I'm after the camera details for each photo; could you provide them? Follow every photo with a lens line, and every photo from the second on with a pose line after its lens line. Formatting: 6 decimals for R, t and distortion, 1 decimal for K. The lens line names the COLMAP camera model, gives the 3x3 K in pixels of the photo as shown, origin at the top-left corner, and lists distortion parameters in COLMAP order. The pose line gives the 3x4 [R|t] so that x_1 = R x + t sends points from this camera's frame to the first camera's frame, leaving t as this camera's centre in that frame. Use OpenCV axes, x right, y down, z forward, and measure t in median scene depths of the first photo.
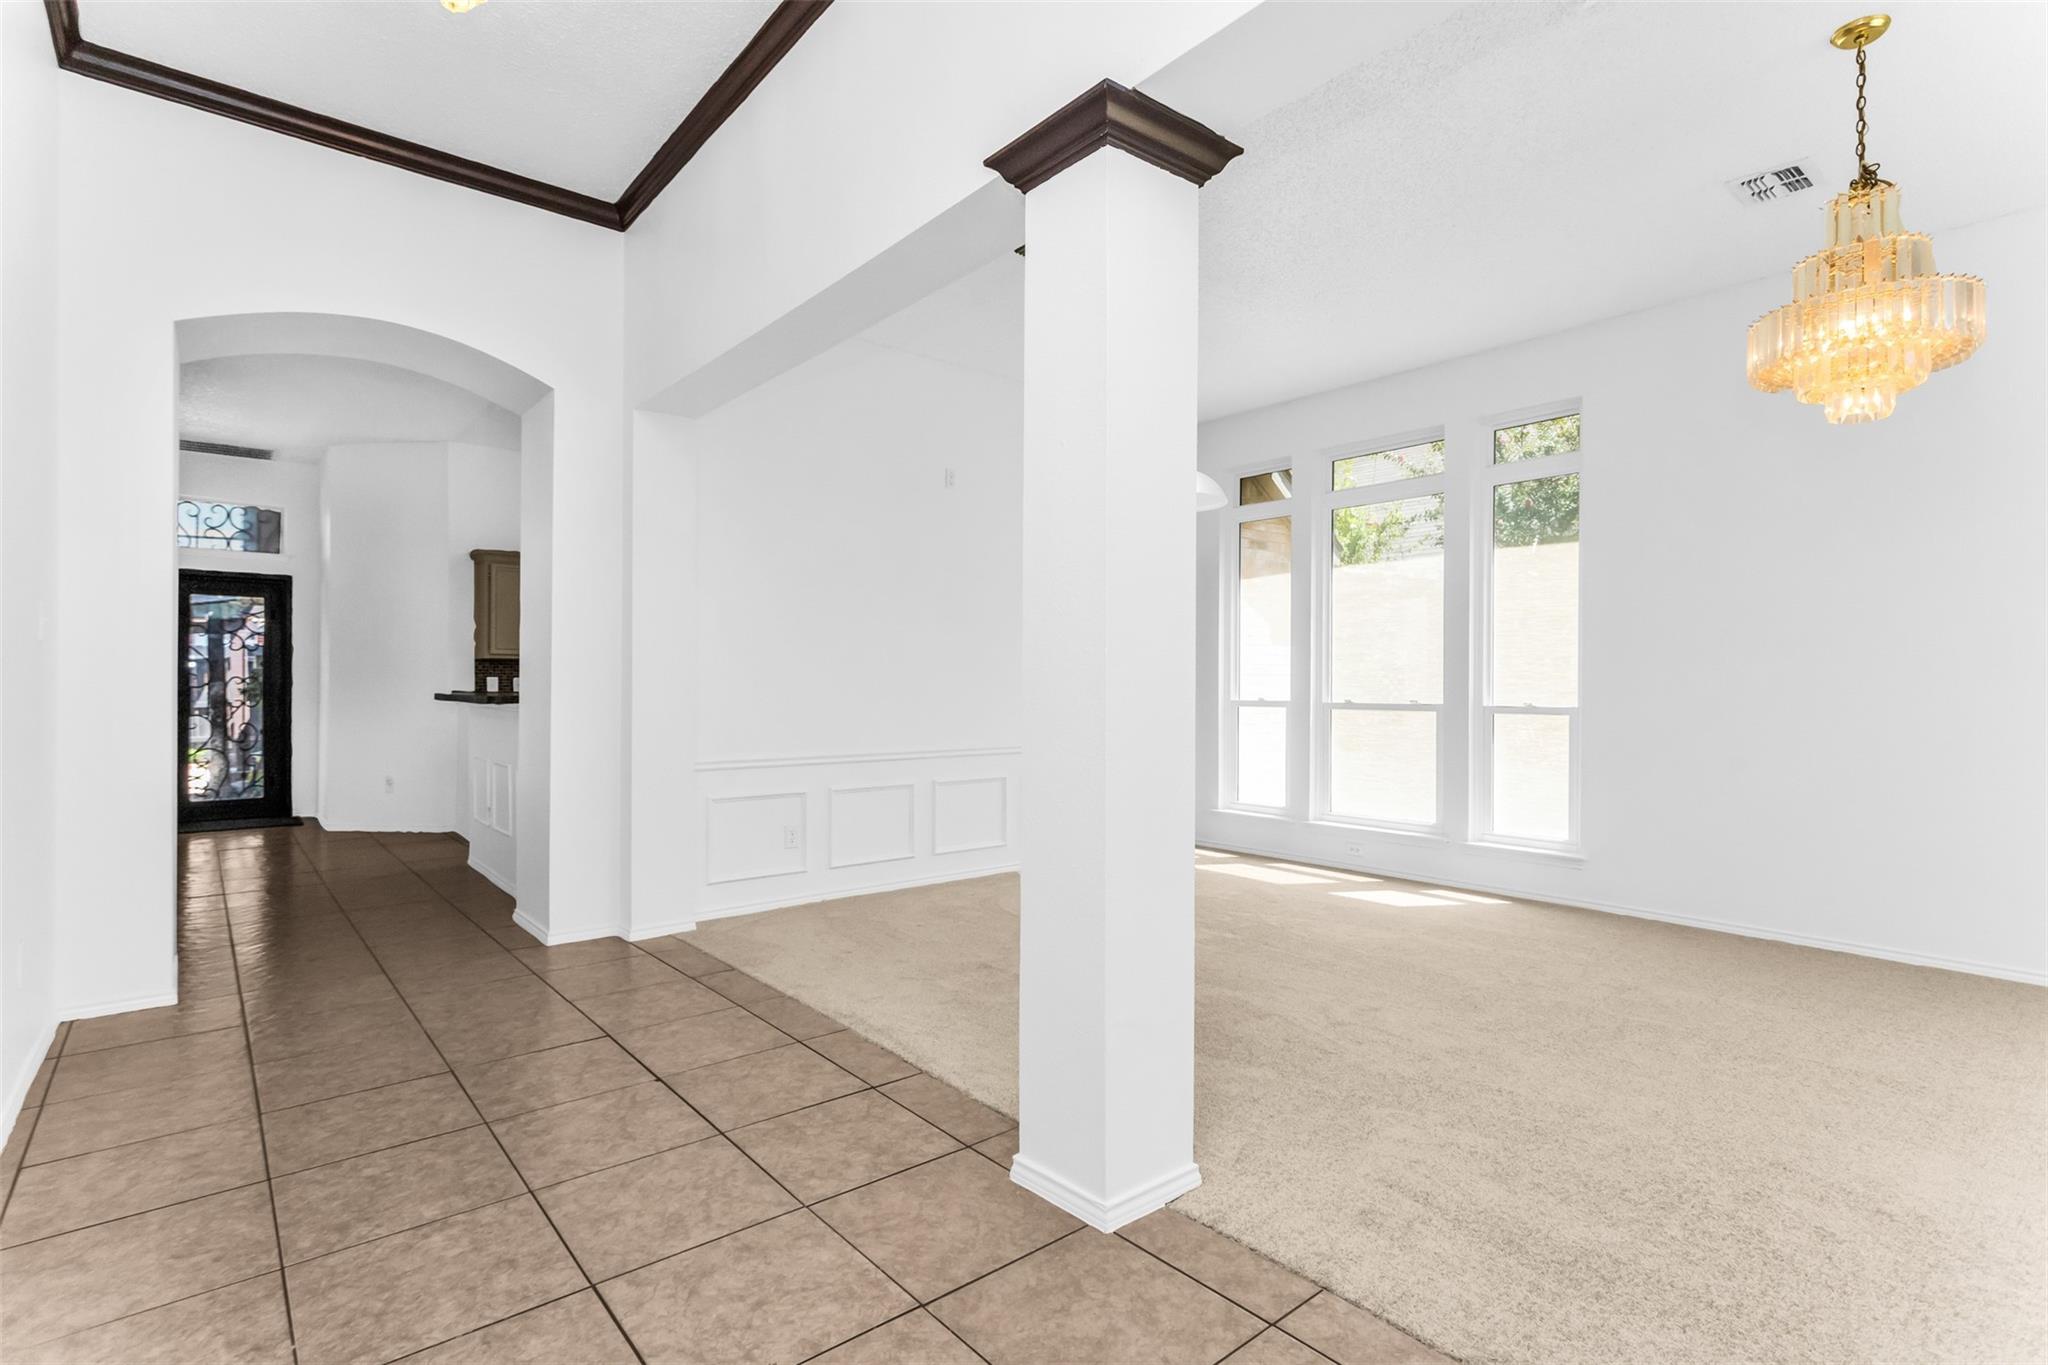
lens RADIAL K [[980.5, 0, 1016.1], [0, 980.5, 680.8], [0, 0, 1]] dist [0.002306, 0.000960]
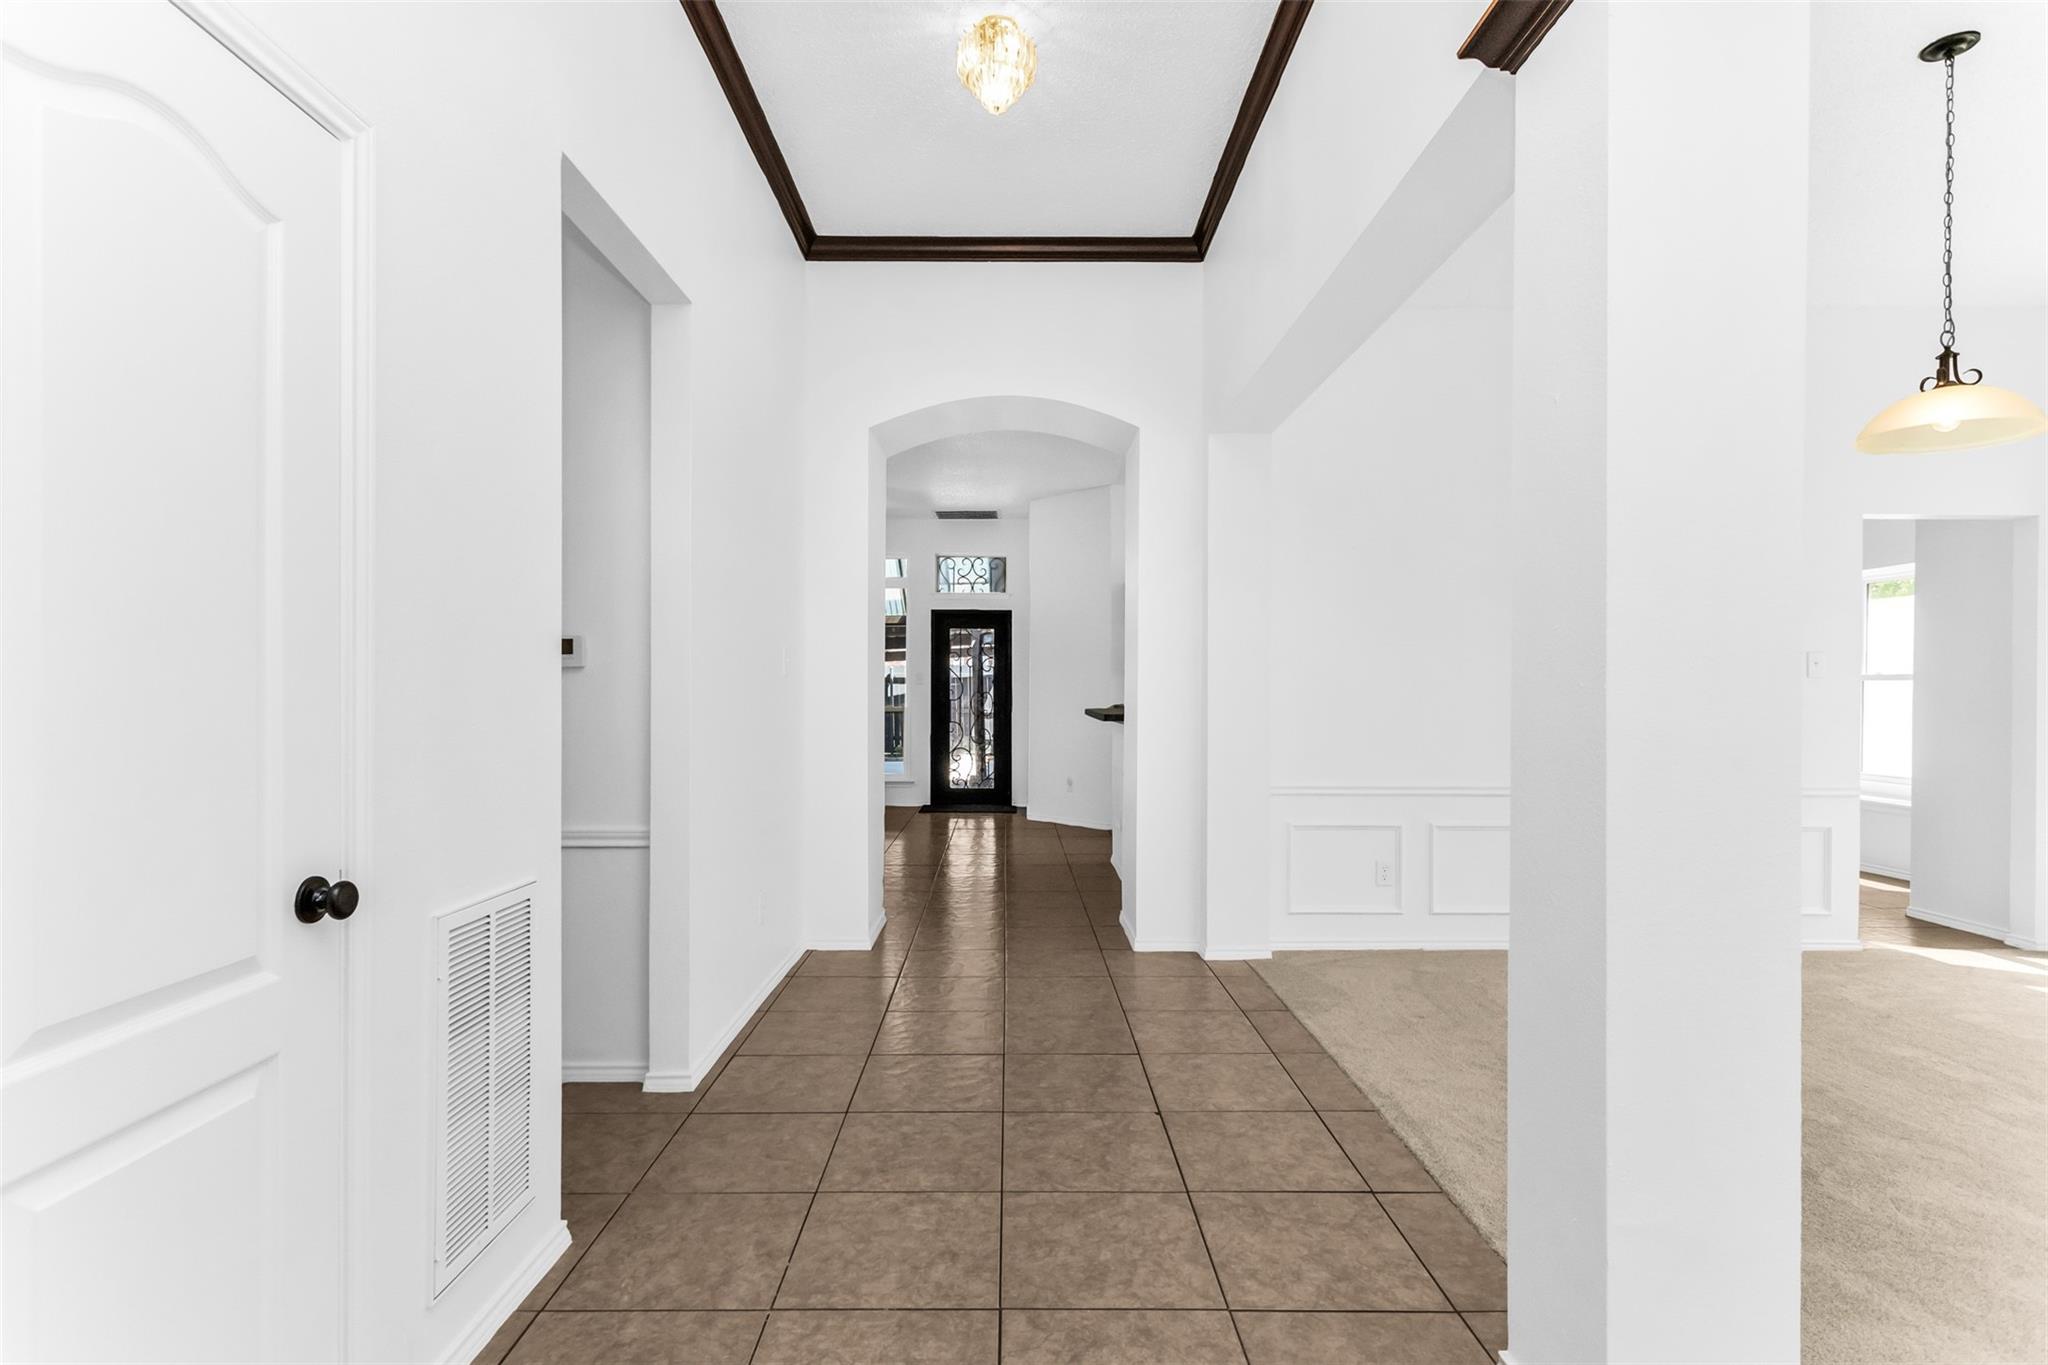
lens RADIAL K [[982.8, 0, 1014.1], [0, 982.8, 686.4], [0, 0, 1]] dist [0.002440, 0.000813]
pose [[0.770577, -0.003313, -0.637338, 0.164360], [0.001710, 0.999994, -0.003130, -0.022246], [0.637344, 0.001322, 0.770578, 0.148595]]
